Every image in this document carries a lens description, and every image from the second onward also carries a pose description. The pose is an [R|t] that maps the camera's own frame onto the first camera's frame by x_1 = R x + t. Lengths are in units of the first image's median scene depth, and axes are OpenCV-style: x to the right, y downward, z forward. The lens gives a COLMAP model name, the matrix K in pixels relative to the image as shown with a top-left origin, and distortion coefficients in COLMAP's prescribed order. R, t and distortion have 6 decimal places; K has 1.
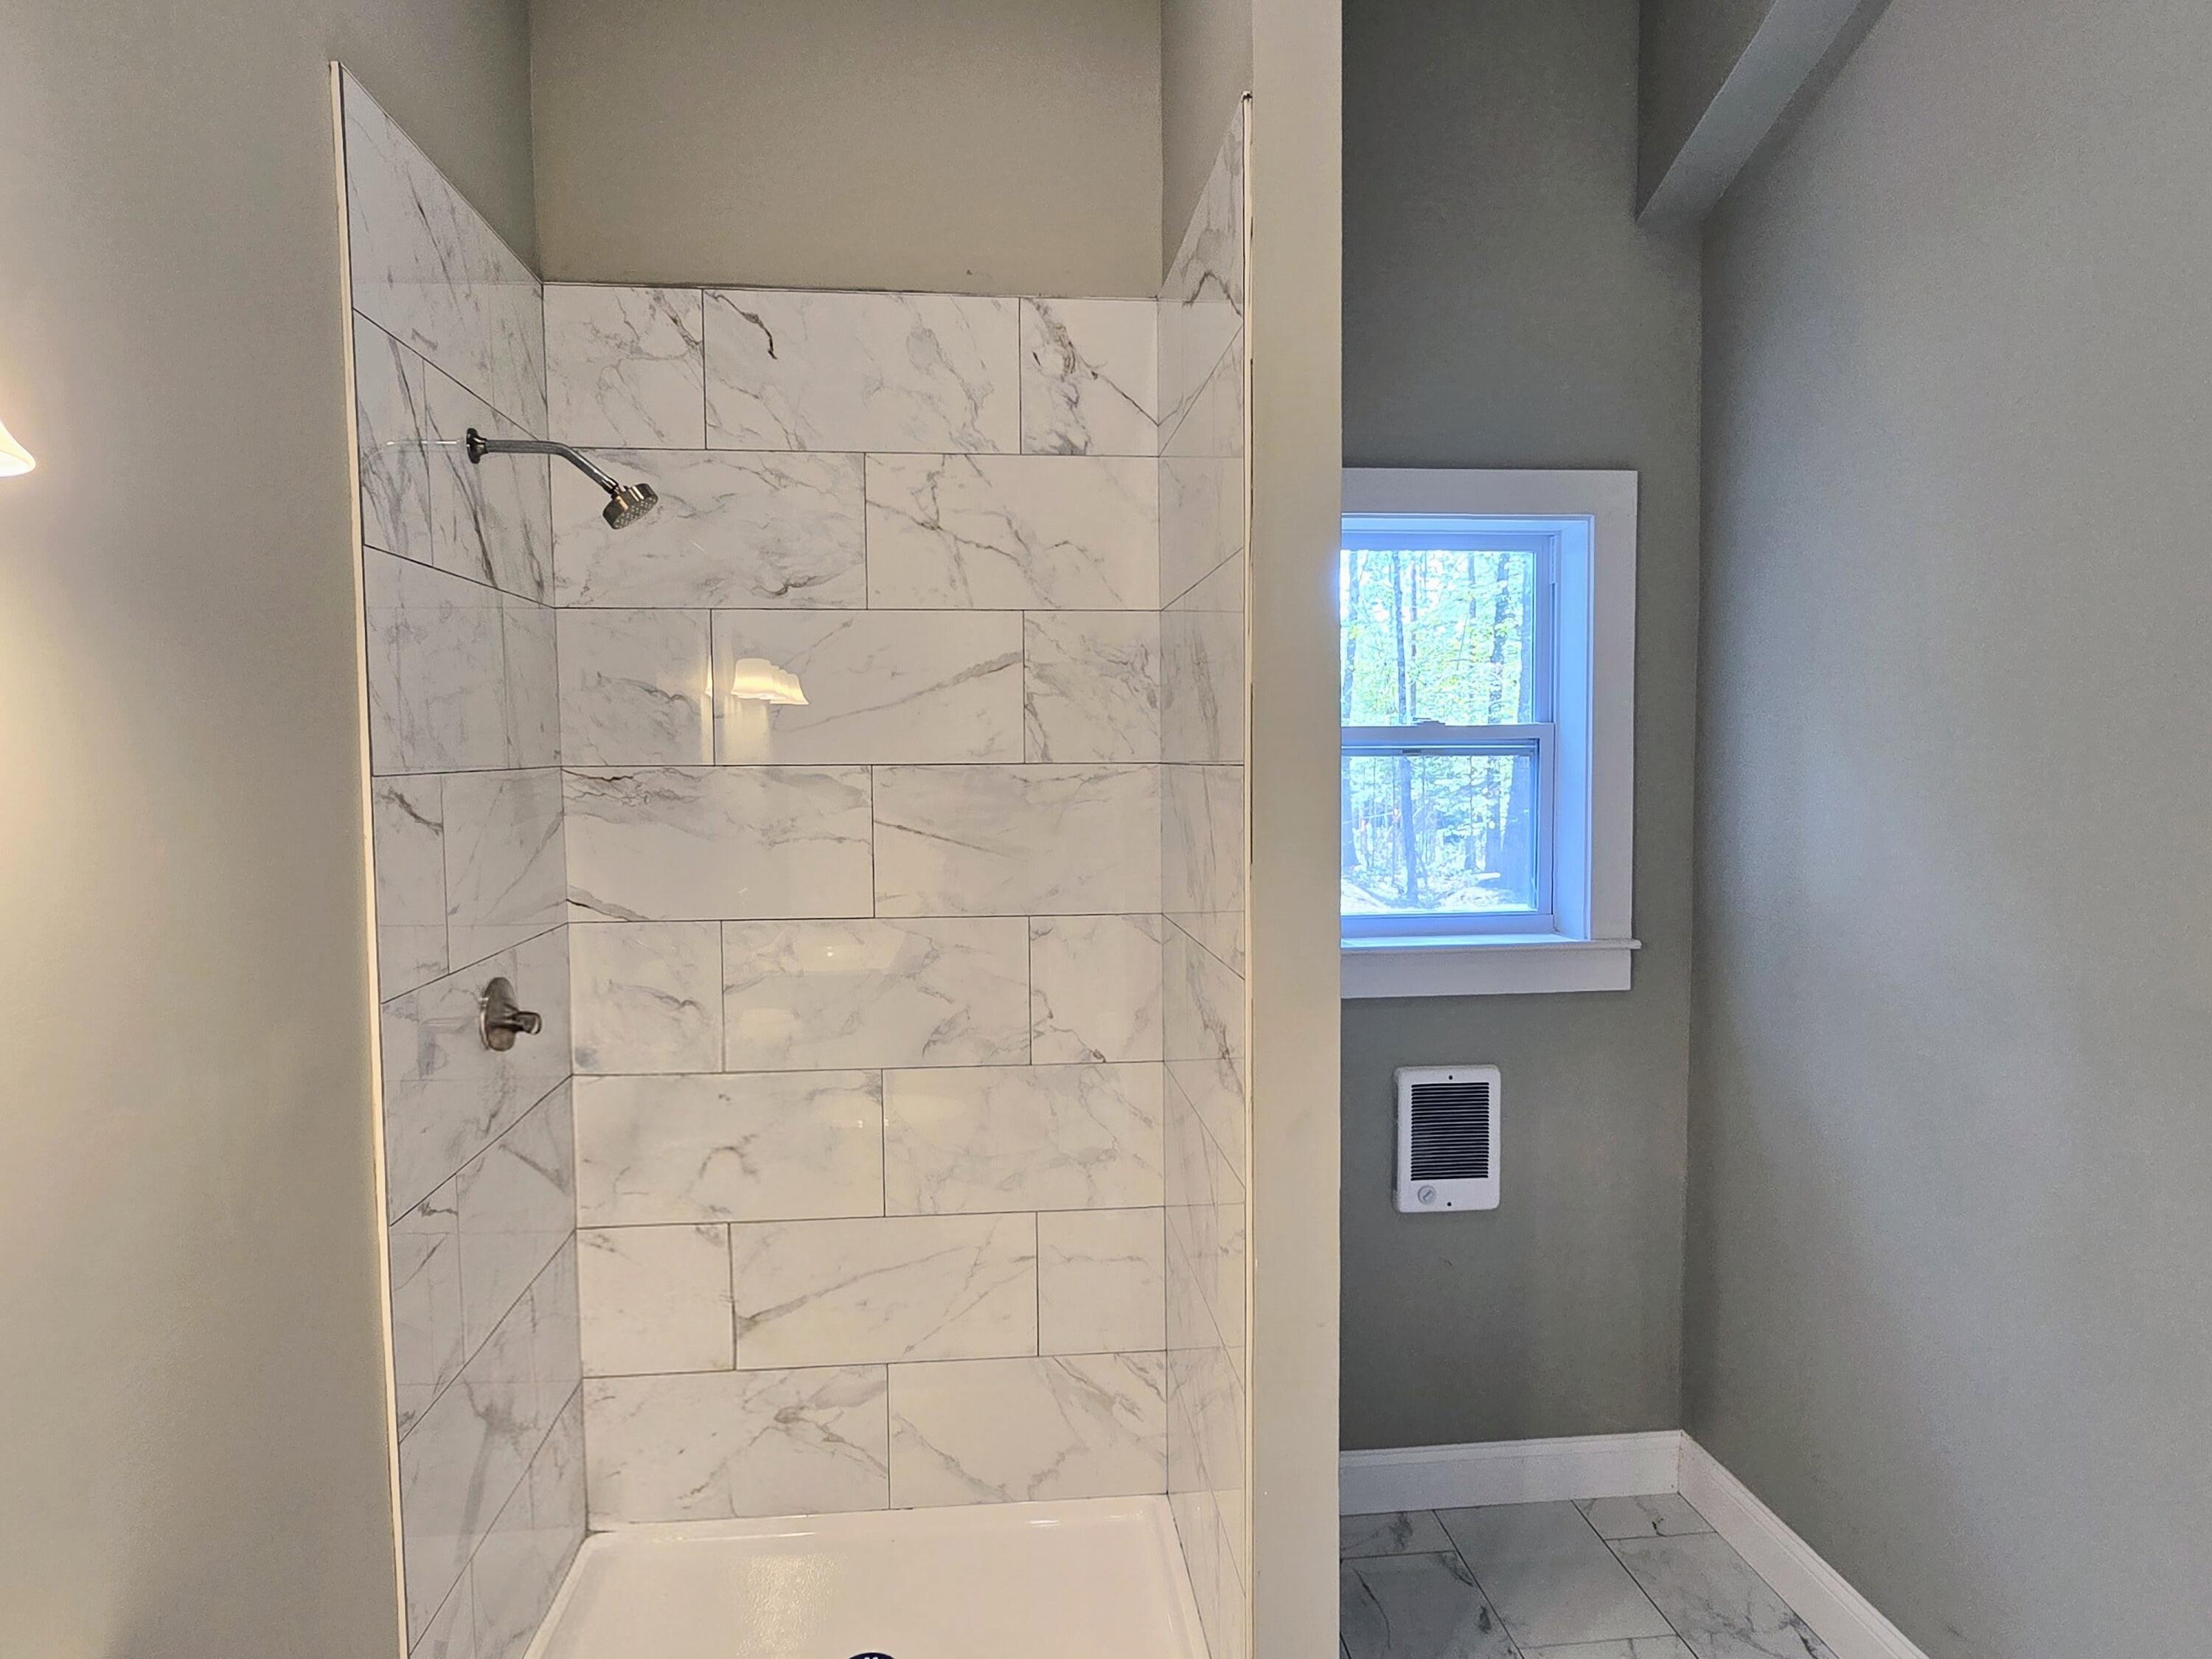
lens RADIAL K [[1380.6, 0, 1106.0], [0, 1380.6, 829.5], [0, 0, 1]] dist [0.004577, 0.001130]
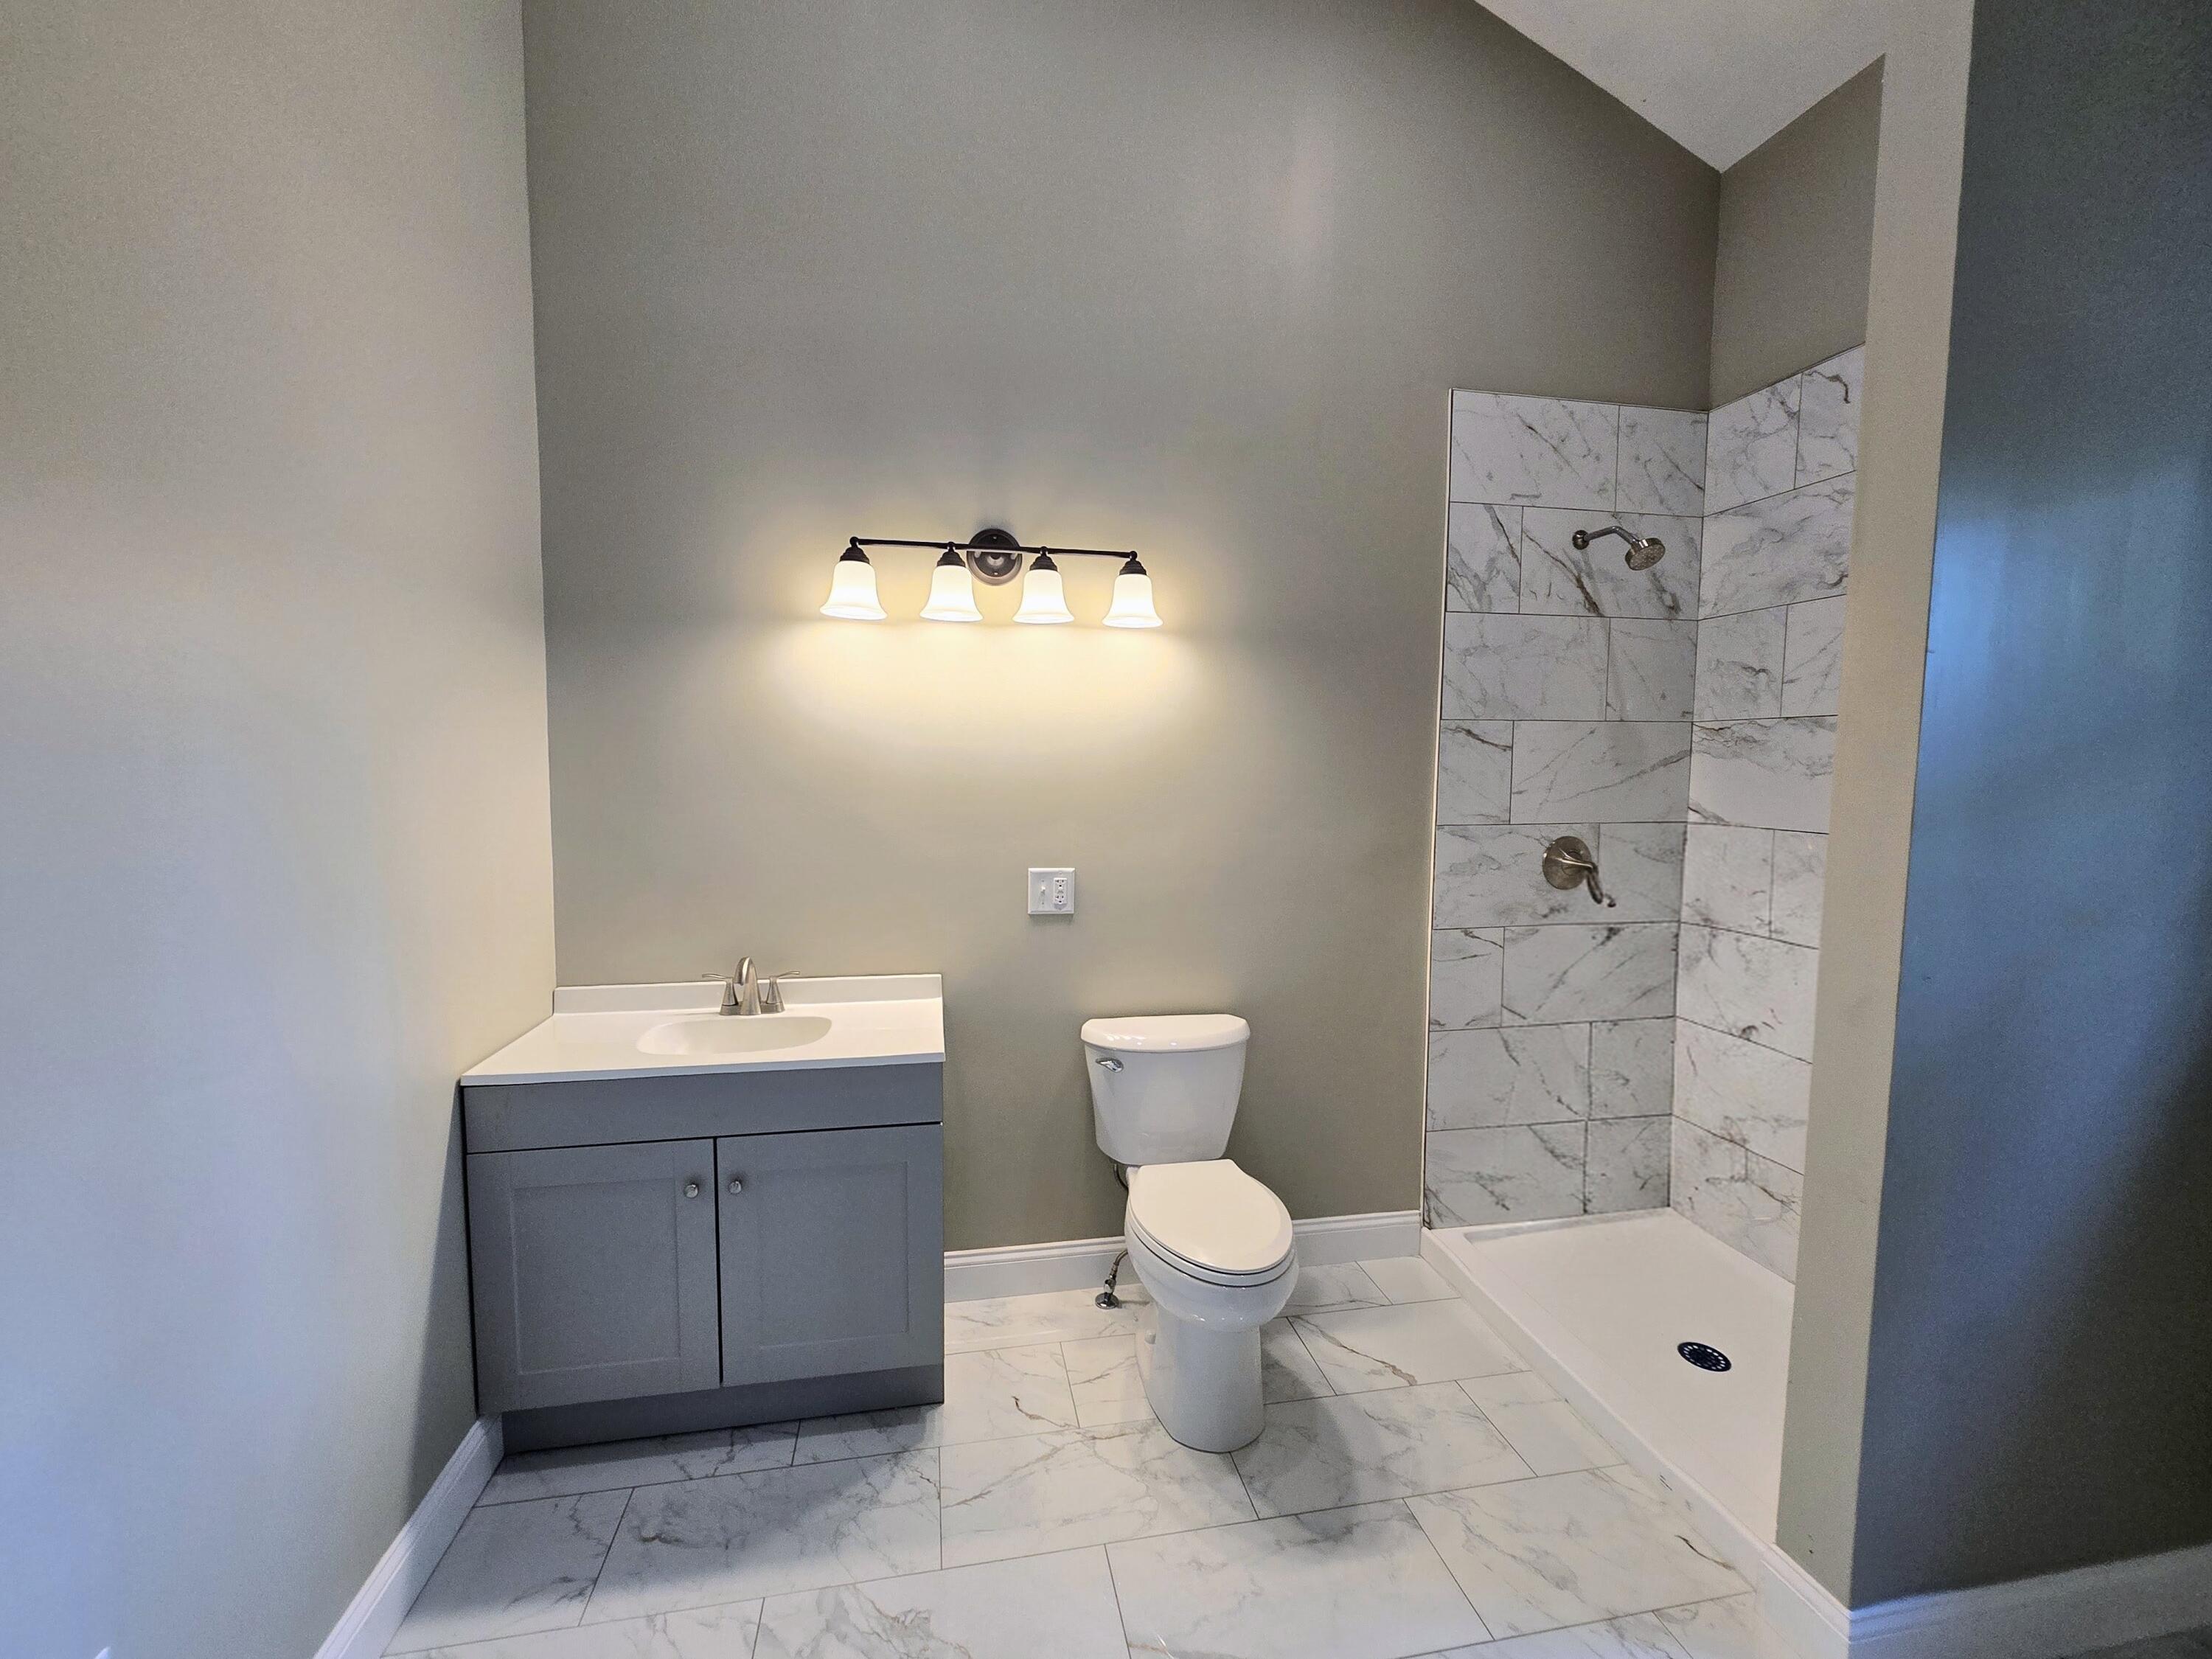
lens RADIAL K [[910.7, 0, 1106.0], [0, 910.7, 829.5], [0, 0, 1]] dist [-0.002203, -0.000590]
pose [[0.092158, 0.084772, -0.992129, 0.587205], [-0.062567, 0.994894, 0.079196, 0.036379], [0.993777, 0.054776, 0.096992, 0.245012]]
